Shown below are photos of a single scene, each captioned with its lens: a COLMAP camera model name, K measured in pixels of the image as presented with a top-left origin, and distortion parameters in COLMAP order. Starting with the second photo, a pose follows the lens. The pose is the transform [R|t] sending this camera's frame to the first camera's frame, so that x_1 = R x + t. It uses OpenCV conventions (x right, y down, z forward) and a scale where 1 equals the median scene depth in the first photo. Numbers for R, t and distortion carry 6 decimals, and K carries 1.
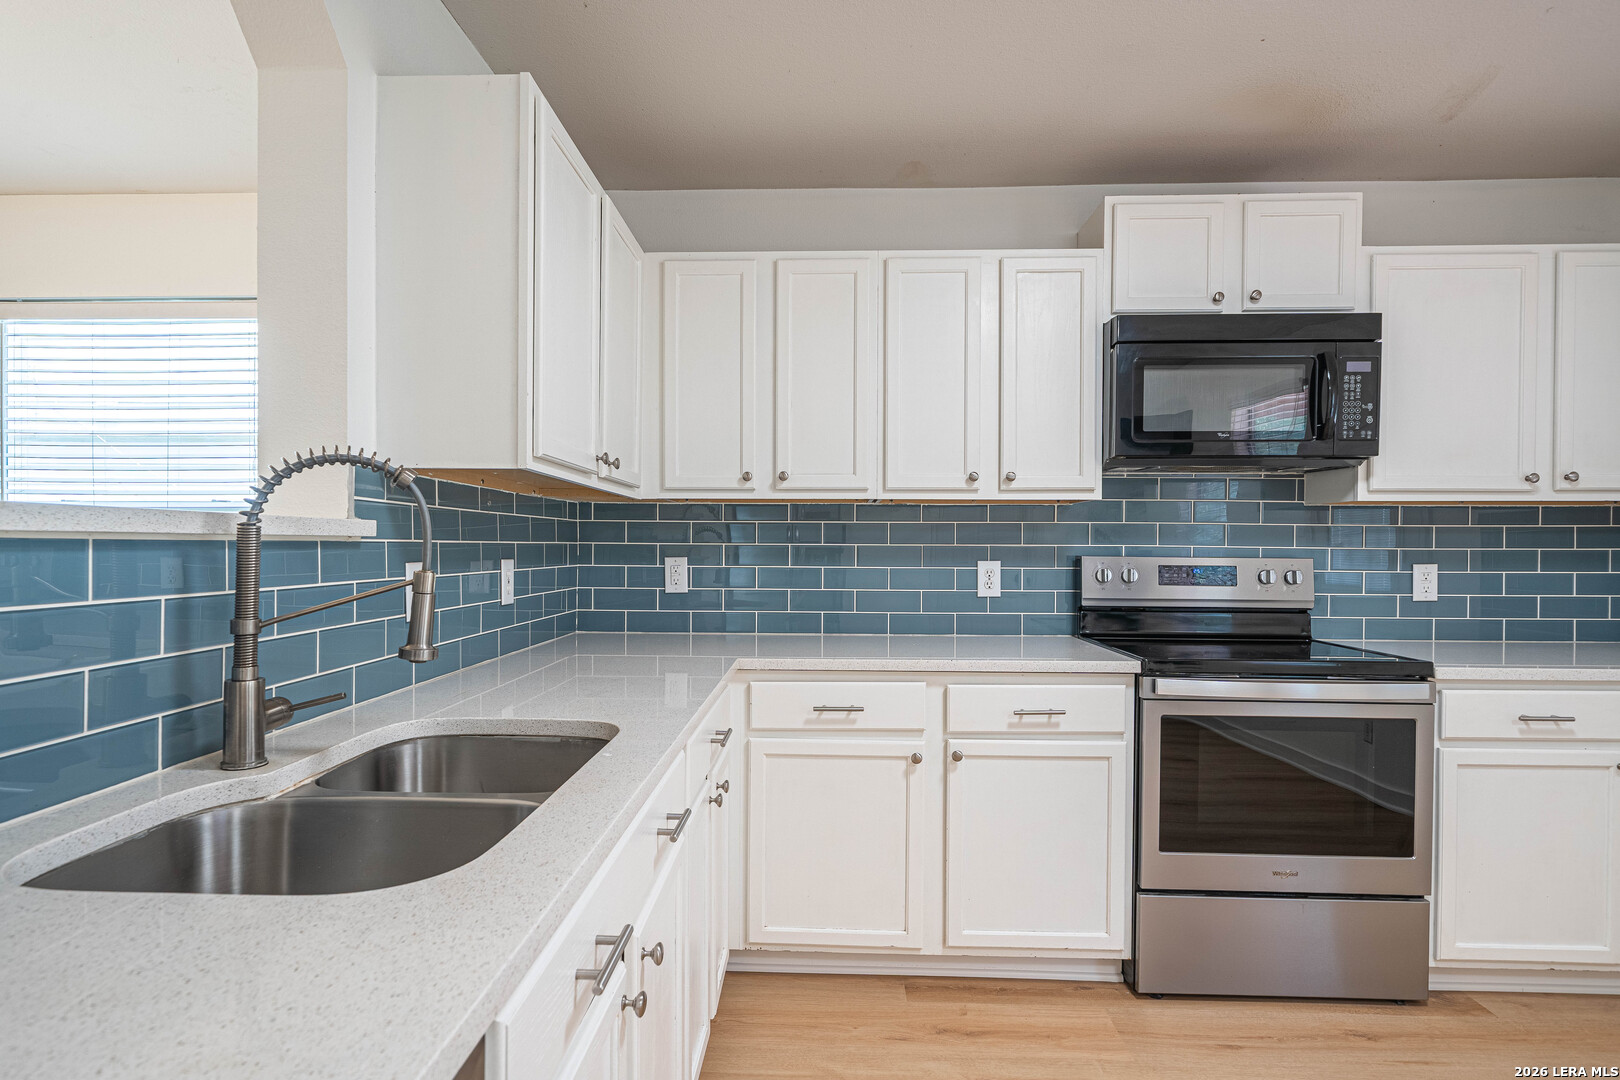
lens RADIAL K [[830.2, 0, 803.6], [0, 830.2, 545.1], [0, 0, 1]] dist [0.006254, -0.000880]
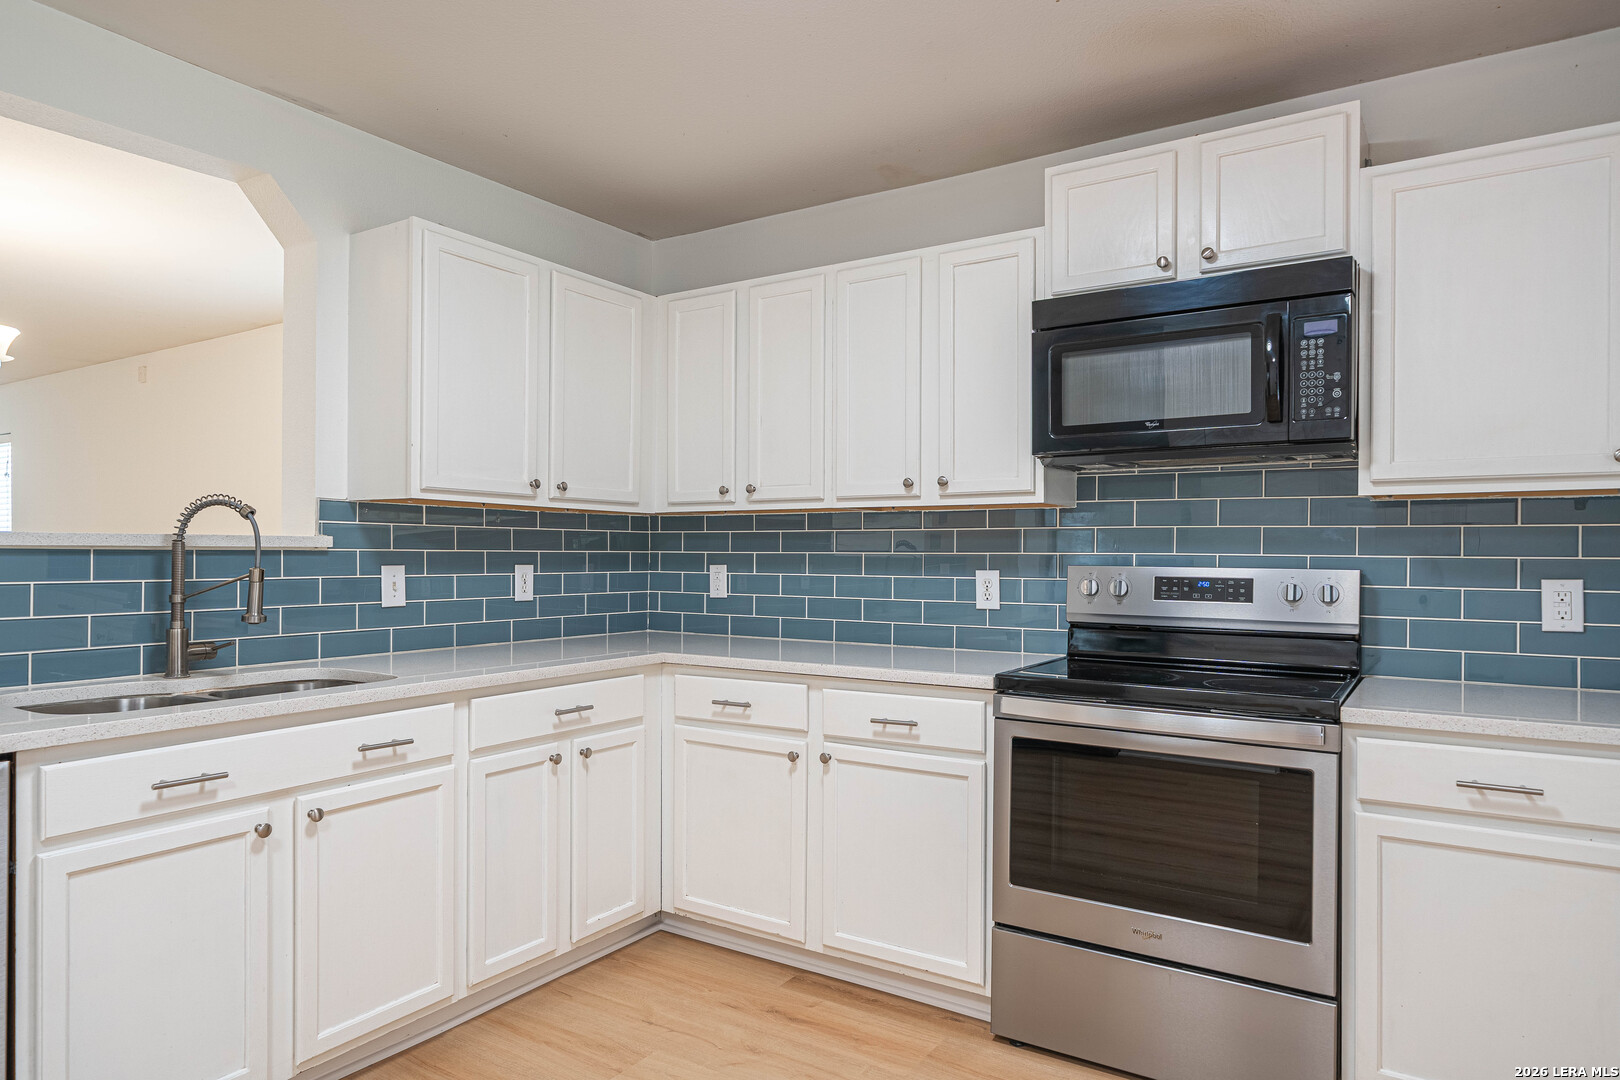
lens RADIAL K [[986.9, 0, 809.8], [0, 986.9, 542.3], [0, 0, 1]] dist [0.004639, 0.002130]
pose [[0.859641, -0.007101, -0.510849, 0.770857], [-0.000120, 0.999901, -0.014101, 0.004118], [0.510898, 0.012183, 0.859555, -0.059191]]
